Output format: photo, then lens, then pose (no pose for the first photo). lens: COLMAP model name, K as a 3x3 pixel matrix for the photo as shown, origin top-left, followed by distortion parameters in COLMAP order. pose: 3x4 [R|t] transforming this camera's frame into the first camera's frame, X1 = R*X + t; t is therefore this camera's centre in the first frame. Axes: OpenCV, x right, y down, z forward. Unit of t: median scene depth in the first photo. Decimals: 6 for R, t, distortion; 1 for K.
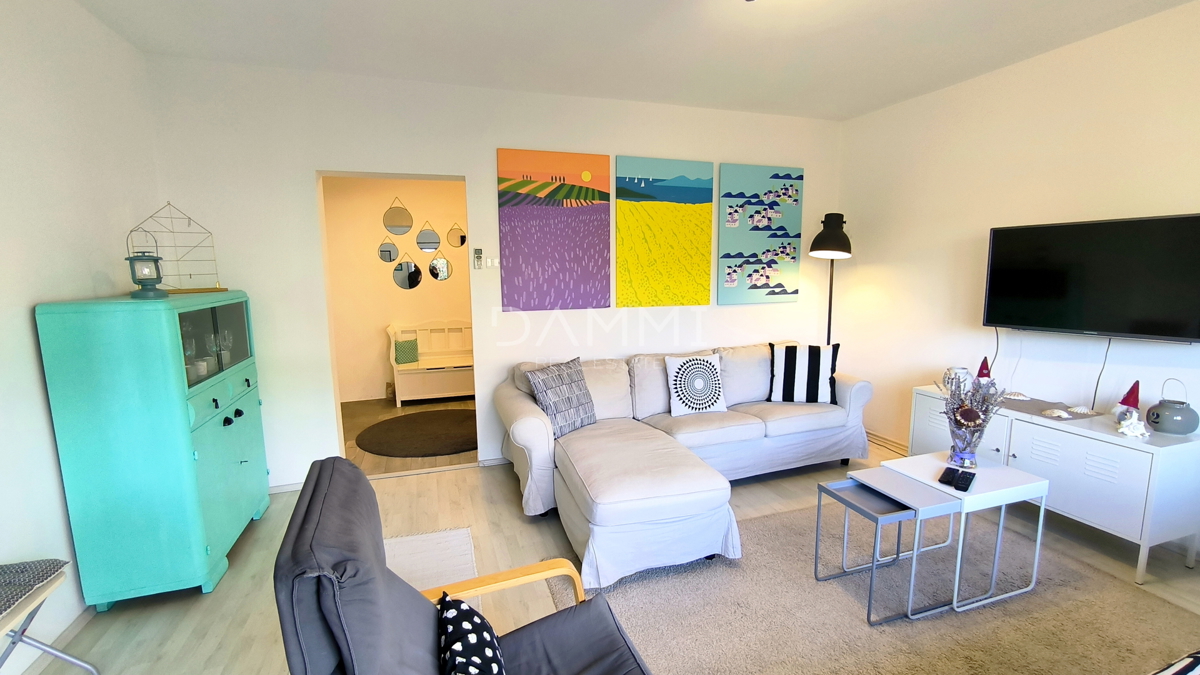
lens RADIAL K [[514.7, 0, 601.0], [0, 514.7, 339.2], [0, 0, 1]] dist [-0.019527, 0.009461]
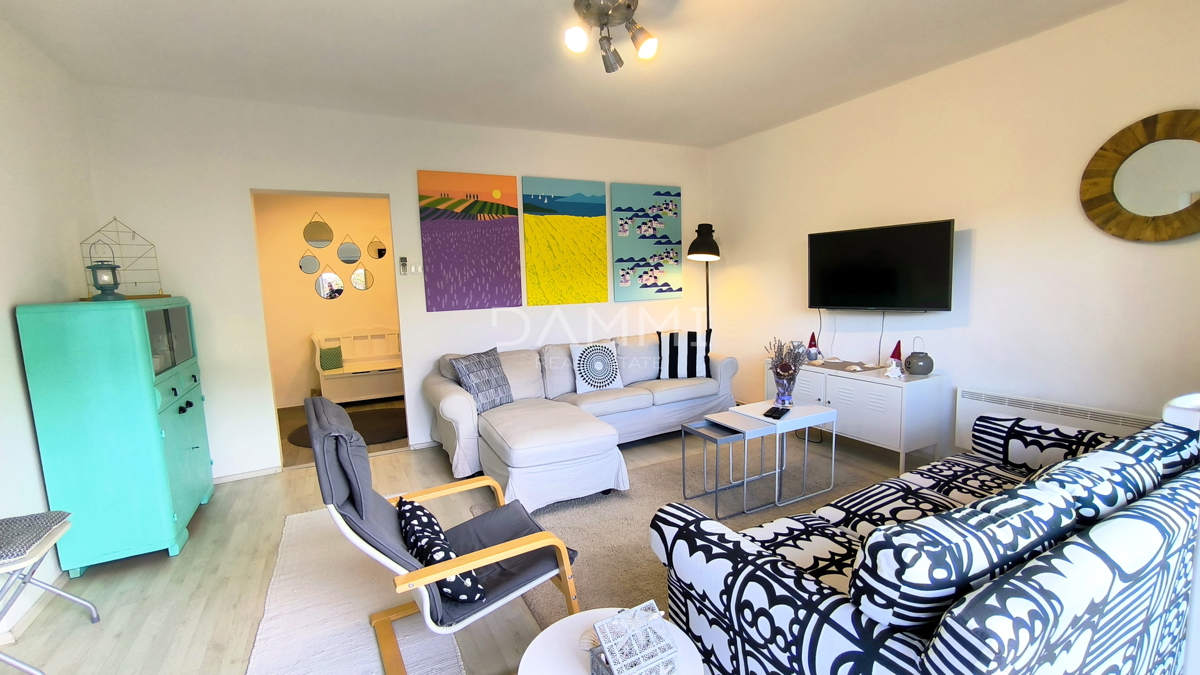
lens RADIAL K [[514.7, 0, 600.7], [0, 514.7, 340.7], [0, 0, 1]] dist [-0.019527, 0.009461]
pose [[0.987548, -0.041114, 0.151850, 0.014477], [0.044431, 0.998841, -0.018514, 0.050527], [-0.150913, 0.025031, 0.988230, -0.190169]]
